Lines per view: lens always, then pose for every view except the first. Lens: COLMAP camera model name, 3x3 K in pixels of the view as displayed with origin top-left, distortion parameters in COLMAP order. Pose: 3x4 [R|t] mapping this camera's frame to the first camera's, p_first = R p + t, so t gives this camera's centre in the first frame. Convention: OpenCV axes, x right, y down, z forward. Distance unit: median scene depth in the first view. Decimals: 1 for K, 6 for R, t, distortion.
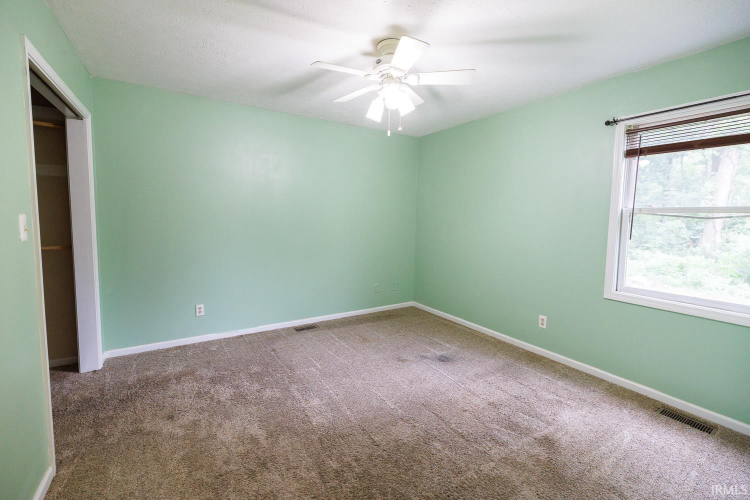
lens RADIAL K [[313.1, 0, 373.9], [0, 313.1, 246.2], [0, 0, 1]] dist [-0.000628, -0.000147]
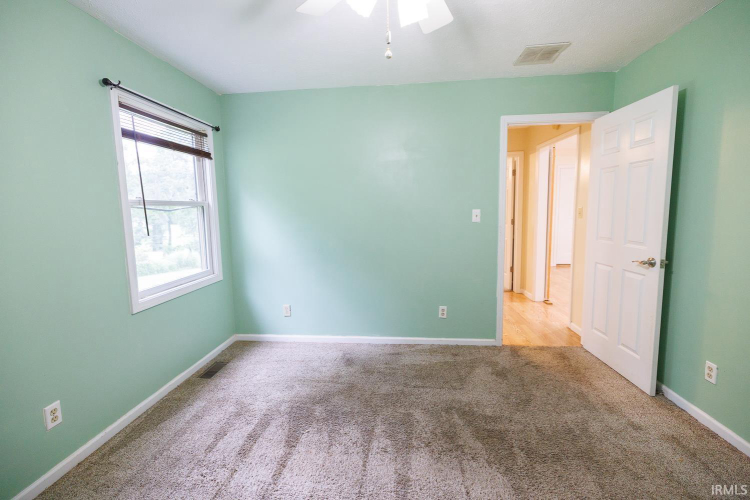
lens RADIAL K [[313.1, 0, 376.4], [0, 313.1, 246.8], [0, 0, 1]] dist [-0.000628, -0.000147]
pose [[-0.787026, -0.081178, 0.611556, -0.222184], [0.060750, 0.976289, 0.207772, -0.132436], [-0.613922, 0.200674, -0.763433, 1.245843]]
